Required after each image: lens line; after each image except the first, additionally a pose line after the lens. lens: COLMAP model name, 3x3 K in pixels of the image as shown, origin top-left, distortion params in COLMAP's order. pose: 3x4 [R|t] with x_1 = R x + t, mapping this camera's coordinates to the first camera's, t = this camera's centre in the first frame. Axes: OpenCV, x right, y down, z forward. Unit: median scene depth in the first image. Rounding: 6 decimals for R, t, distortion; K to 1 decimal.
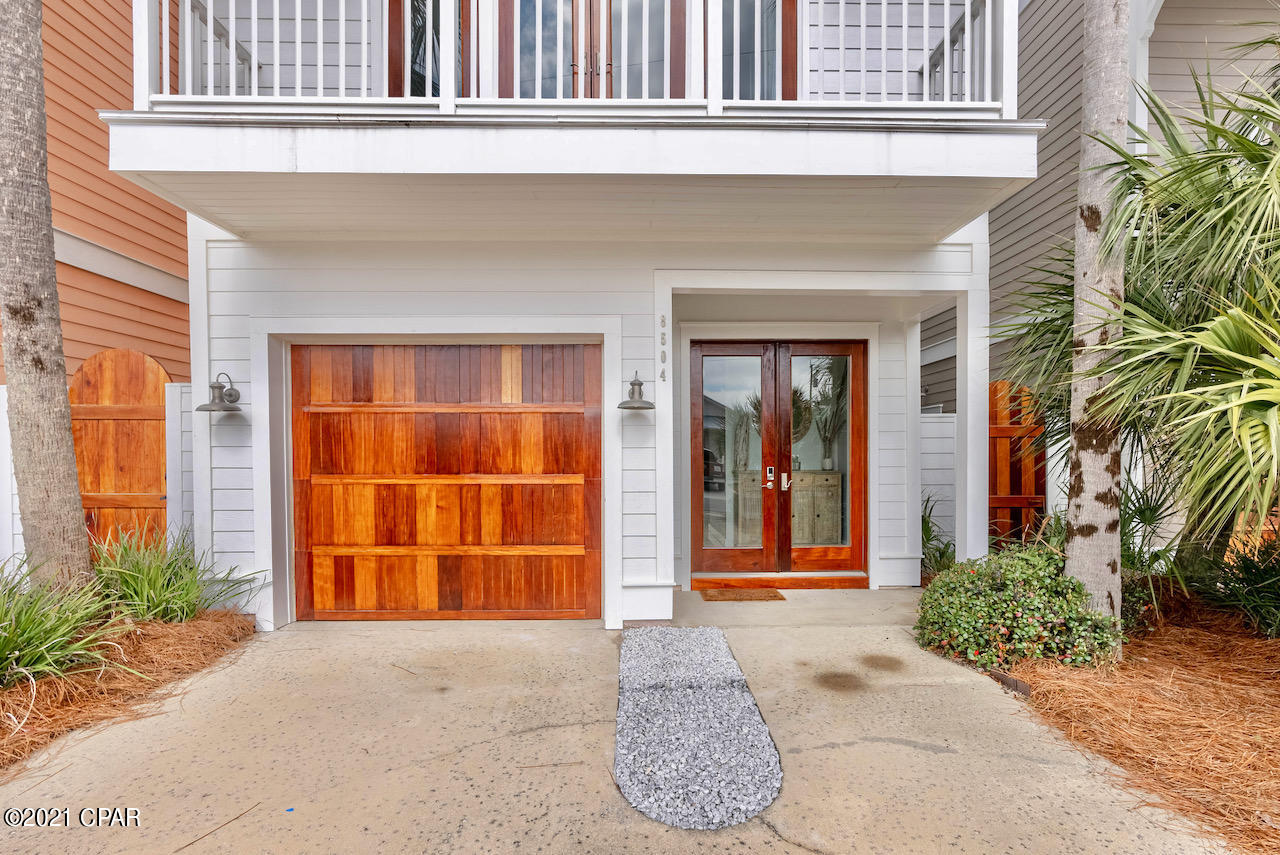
lens RADIAL K [[584.7, 0, 643.9], [0, 584.7, 427.6], [0, 0, 1]] dist [-0.006657, 0.001685]
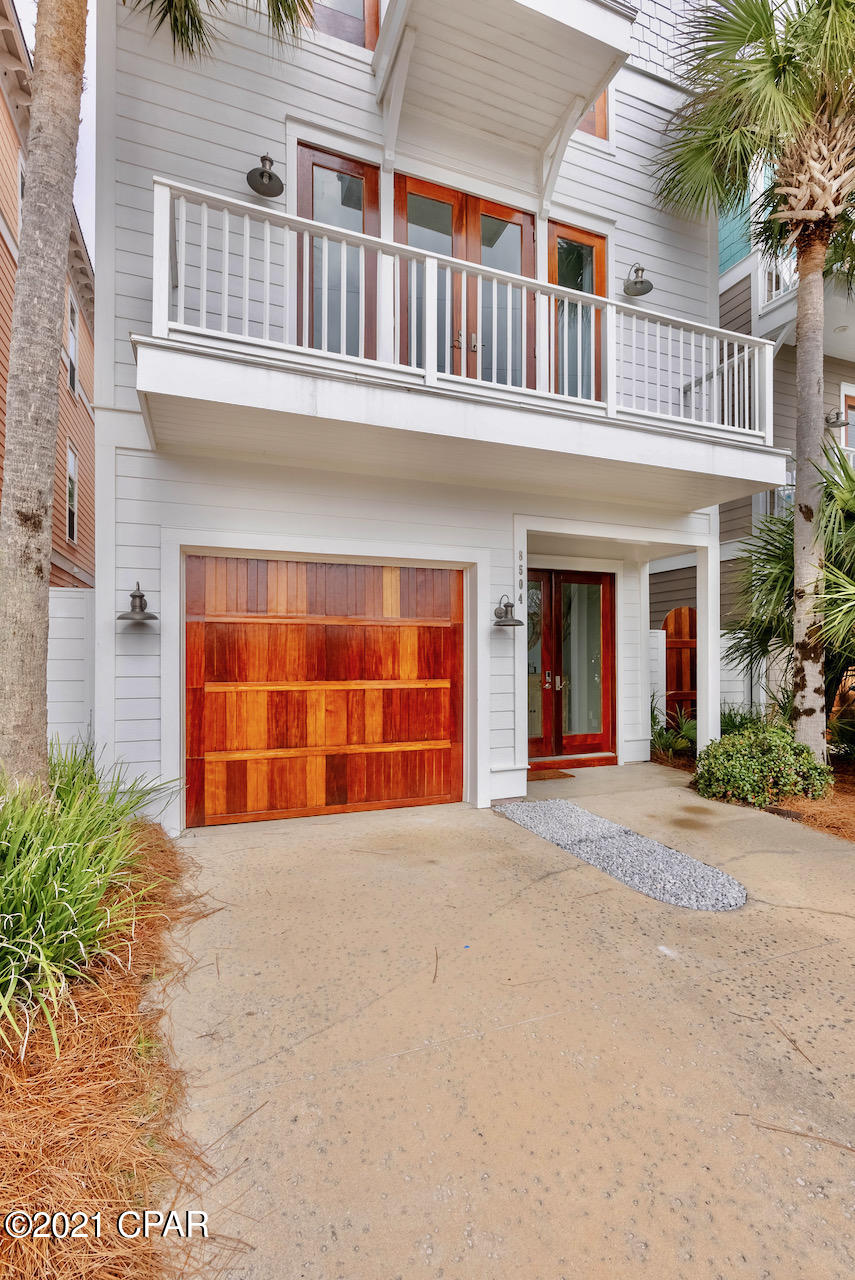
lens RADIAL K [[584.7, 0, 412.1], [0, 584.7, 609.4], [0, 0, 1]] dist [-0.006657, 0.001685]
pose [[0.941971, 0.028704, 0.334464, -0.575529], [-0.017697, 0.999198, -0.035911, -0.017441], [-0.335227, 0.027908, 0.941724, -0.092020]]
